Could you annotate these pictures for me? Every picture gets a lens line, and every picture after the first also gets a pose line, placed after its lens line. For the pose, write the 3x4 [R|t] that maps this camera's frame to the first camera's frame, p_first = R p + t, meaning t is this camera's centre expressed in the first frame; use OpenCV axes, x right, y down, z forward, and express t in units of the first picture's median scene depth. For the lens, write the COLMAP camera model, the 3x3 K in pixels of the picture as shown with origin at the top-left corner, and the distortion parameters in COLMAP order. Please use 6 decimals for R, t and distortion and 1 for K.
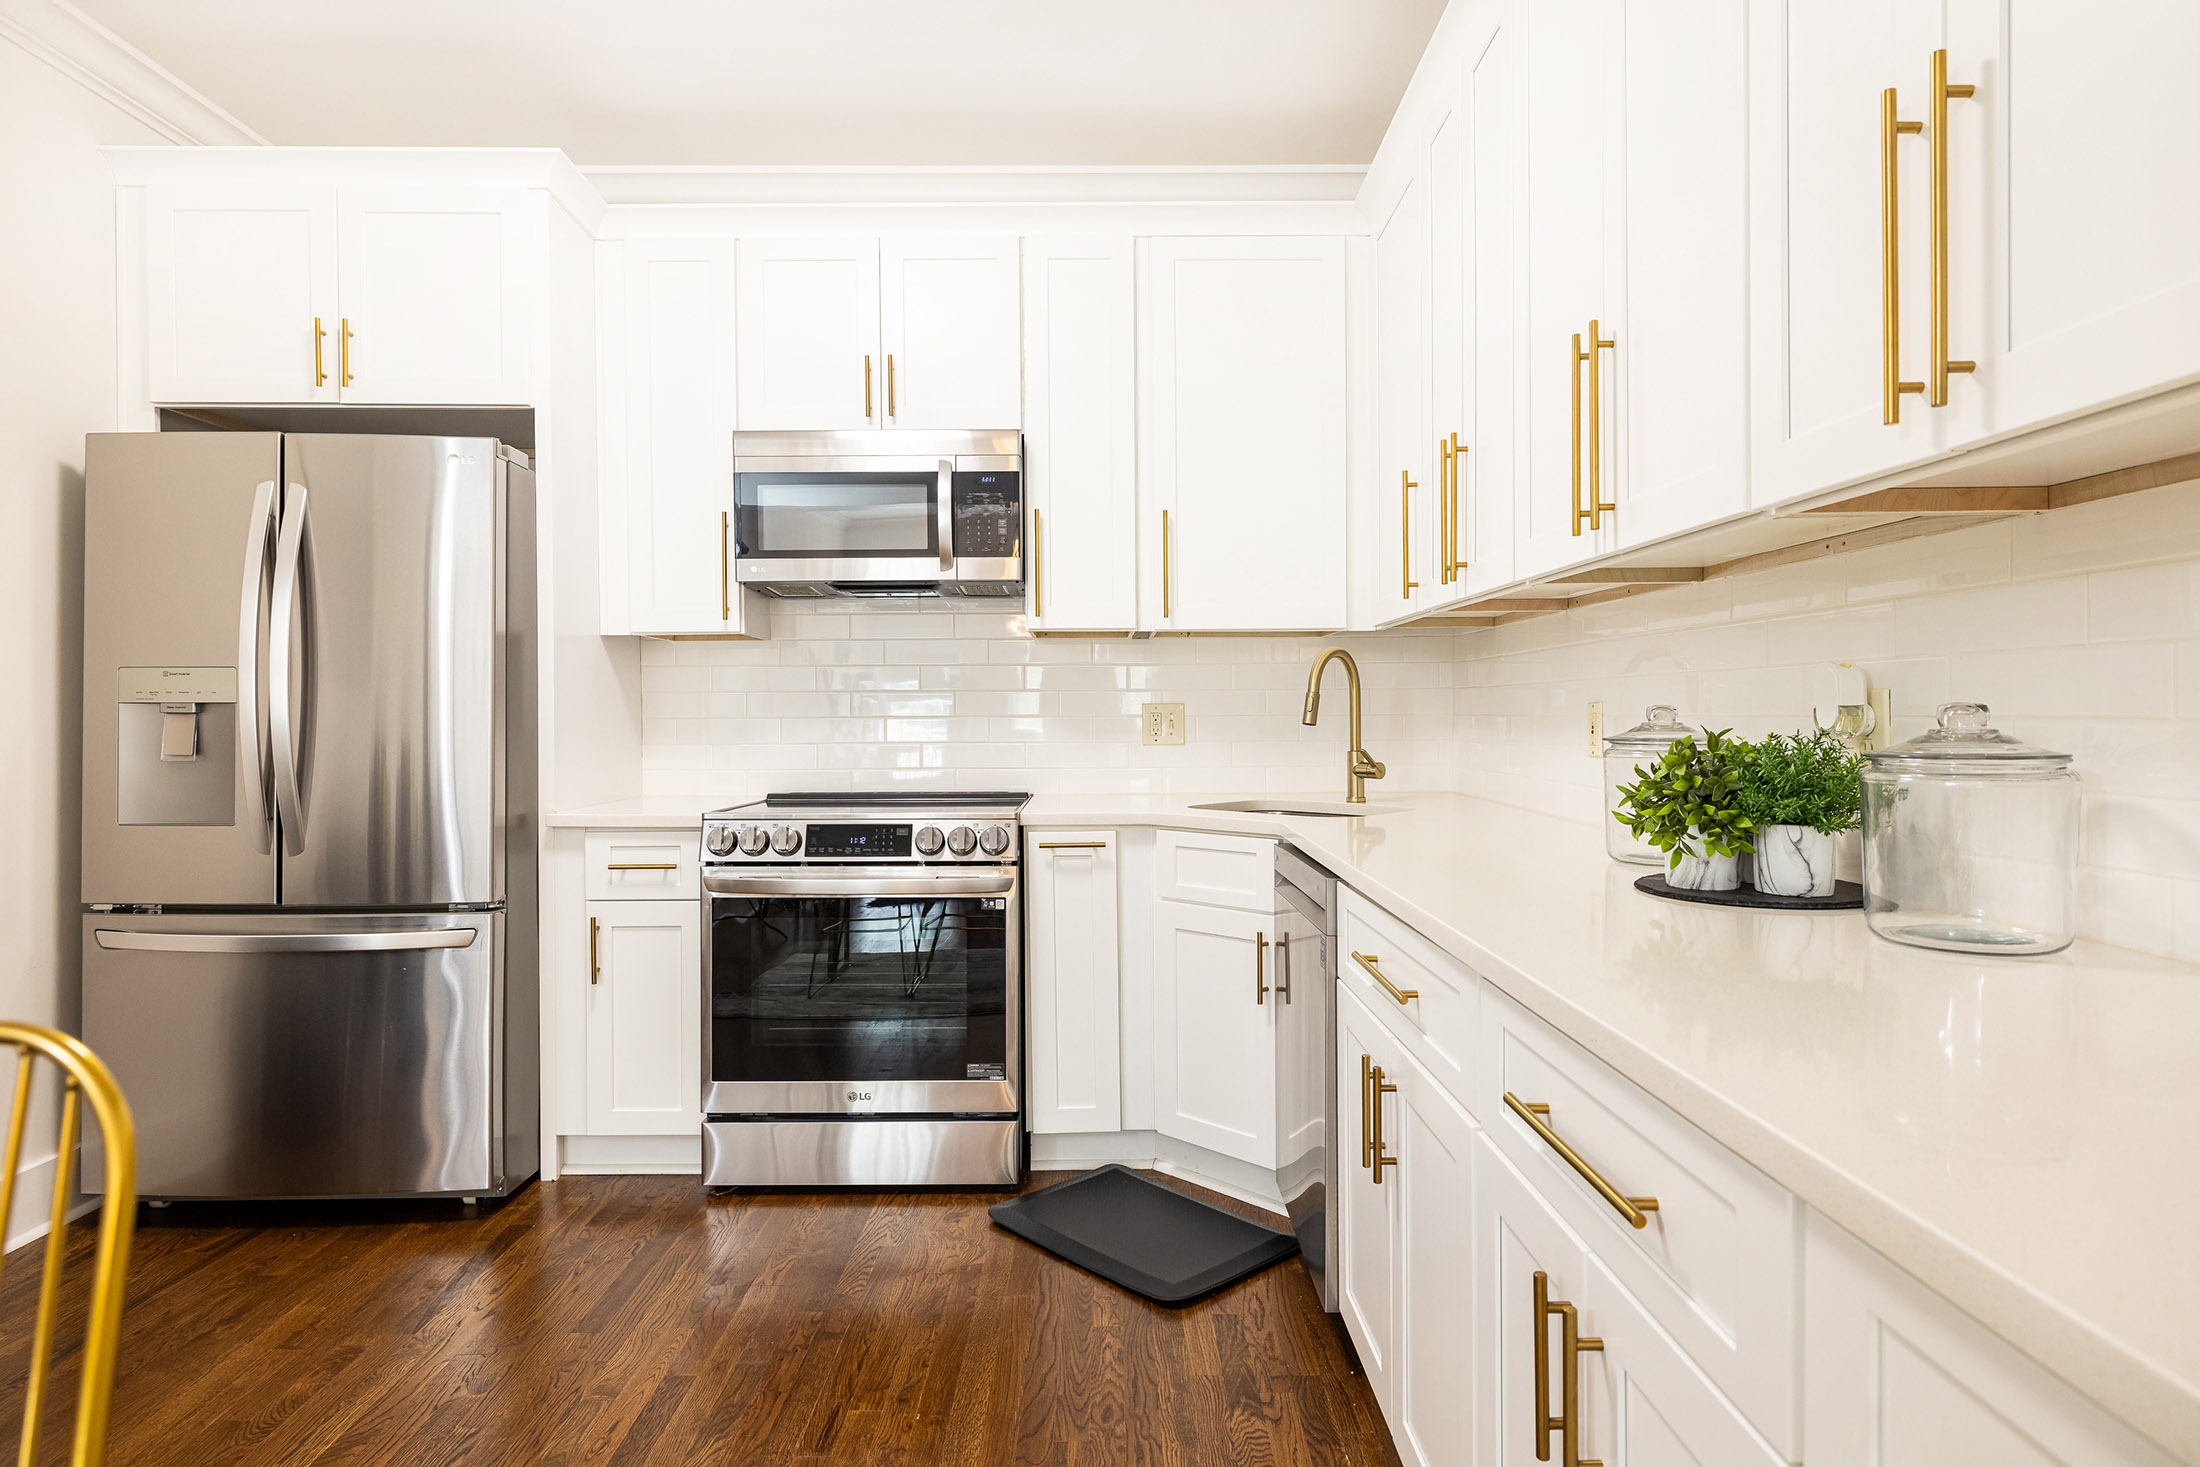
lens RADIAL K [[1129.4, 0, 1138.4], [0, 1129.4, 740.3], [0, 0, 1]] dist [-0.014567, -0.000124]
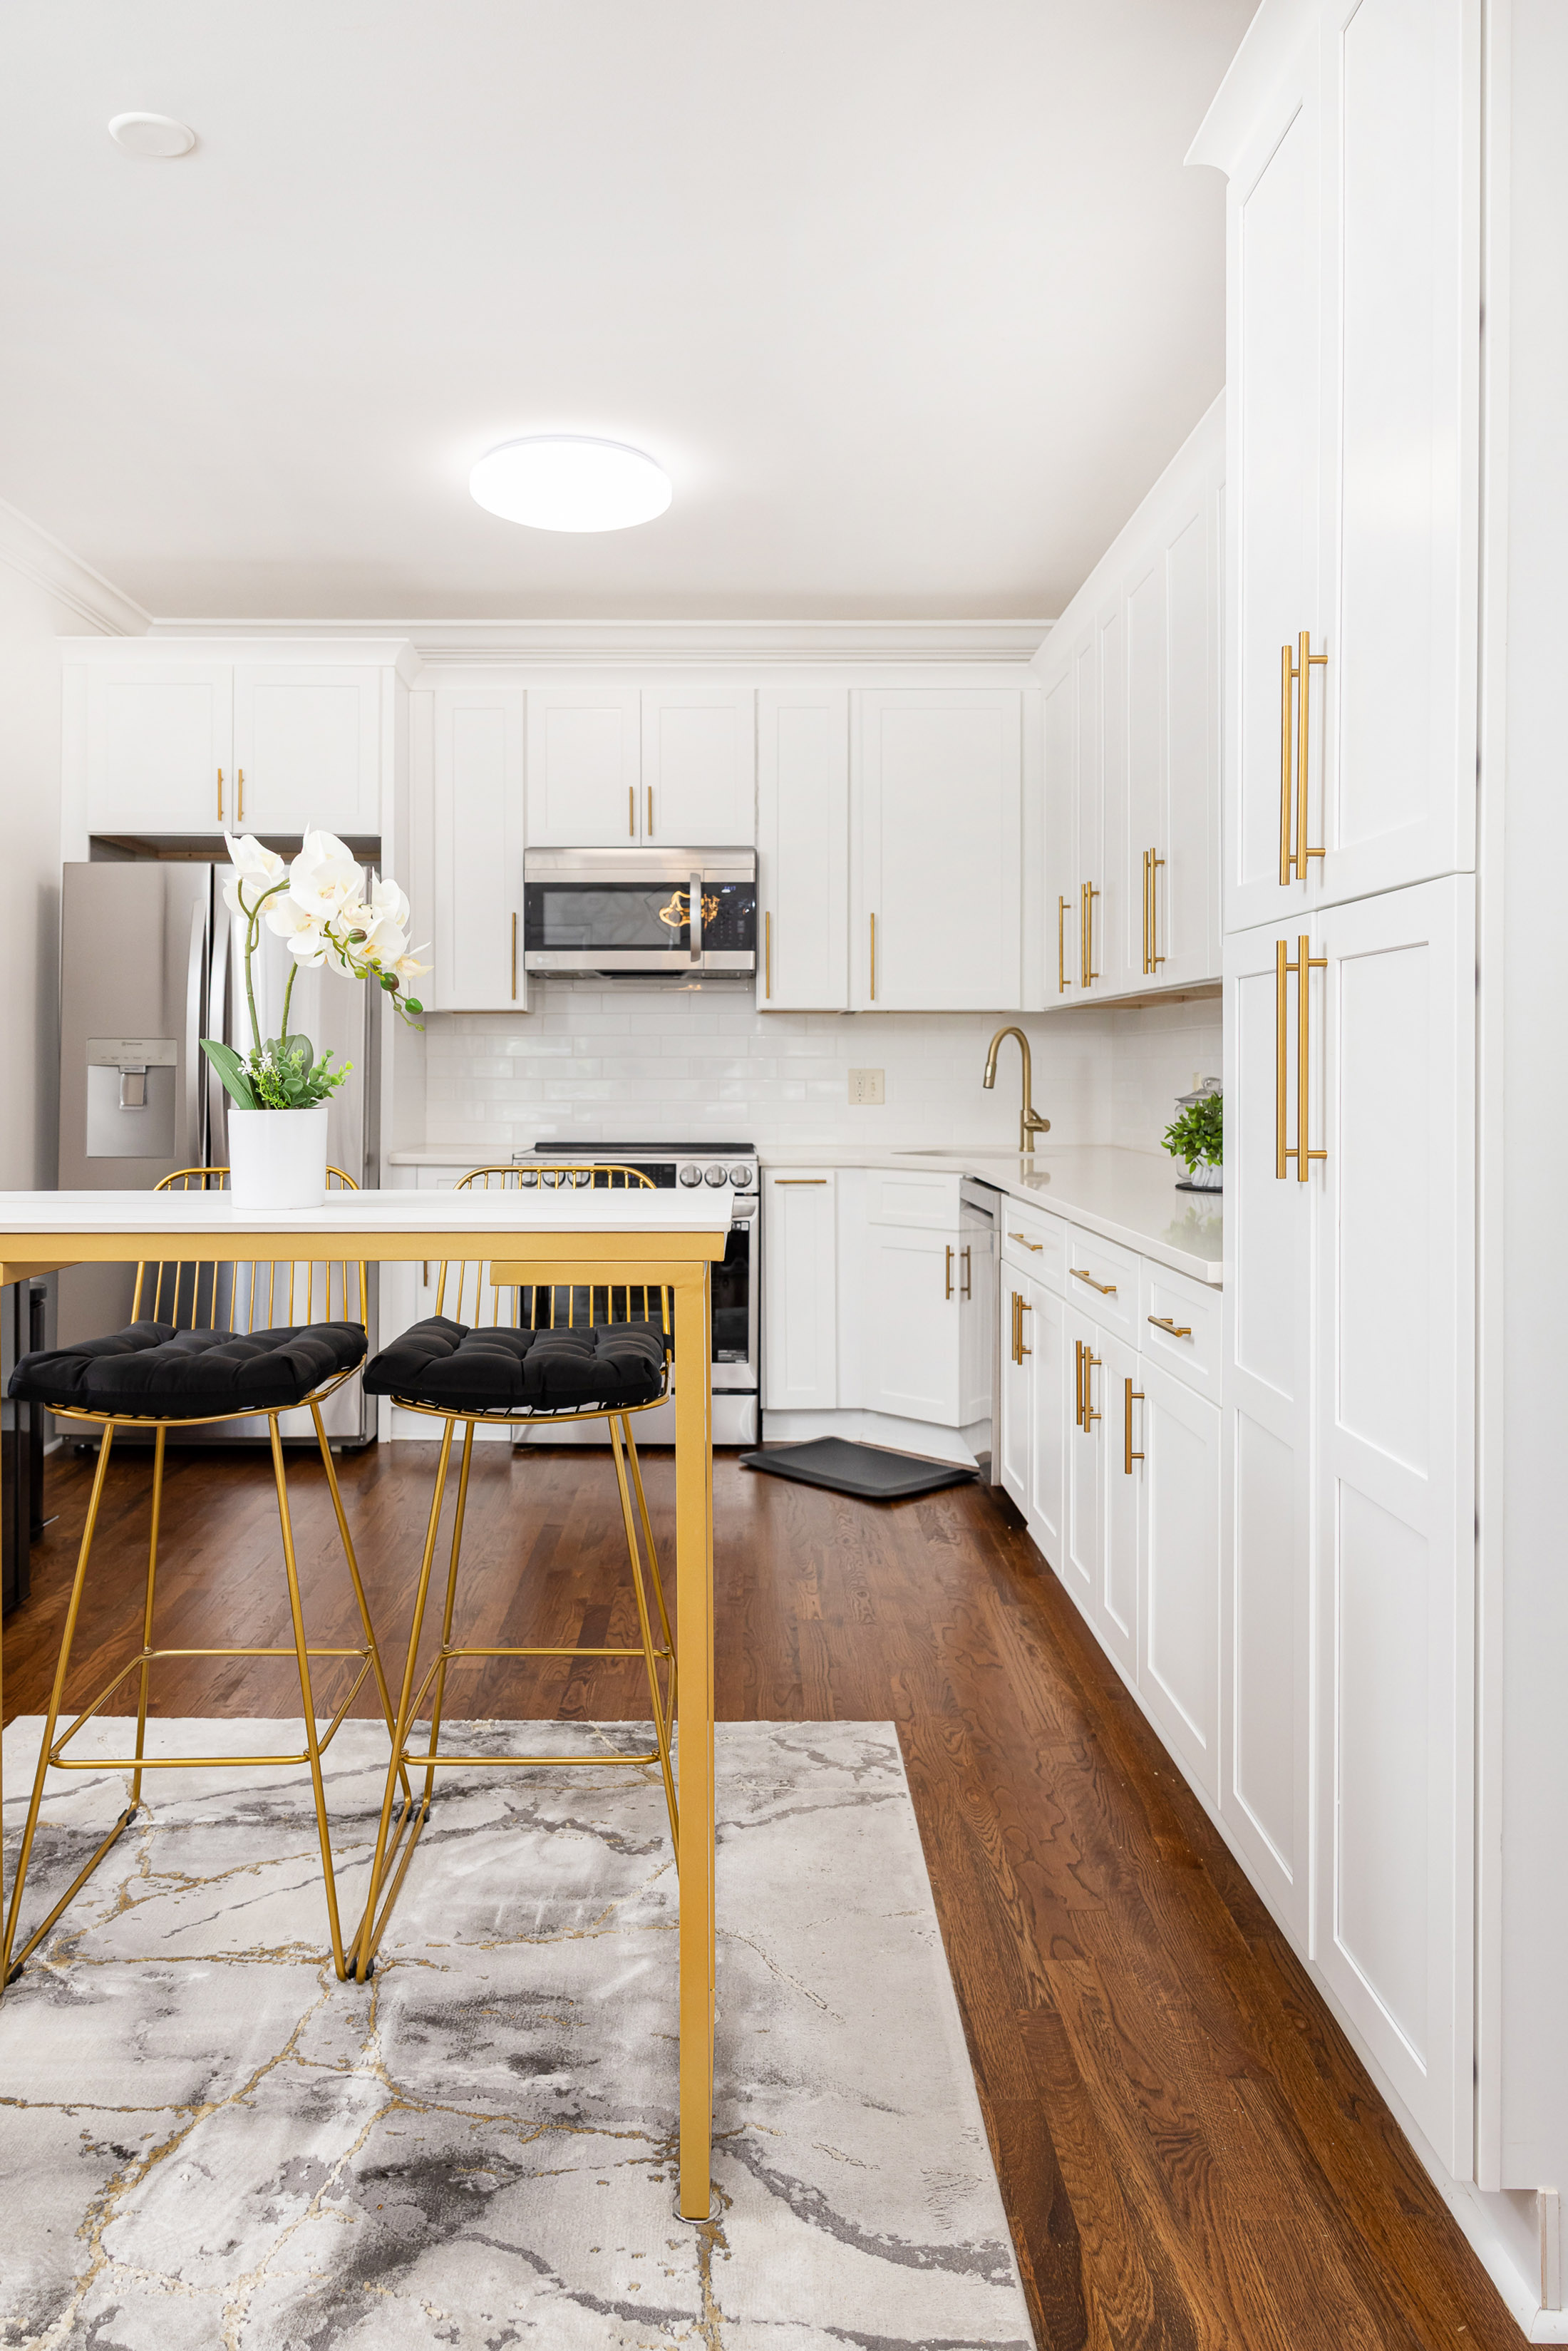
lens RADIAL K [[1577.8, 0, 732.2], [0, 1577.8, 1106.9], [0, 0, 1]] dist [0.029162, -0.002686]
pose [[0.999695, 0.005964, -0.023958, -0.091339], [-0.005923, 0.999981, 0.001800, 0.005911], [0.023968, -0.001658, 0.999711, -0.769473]]
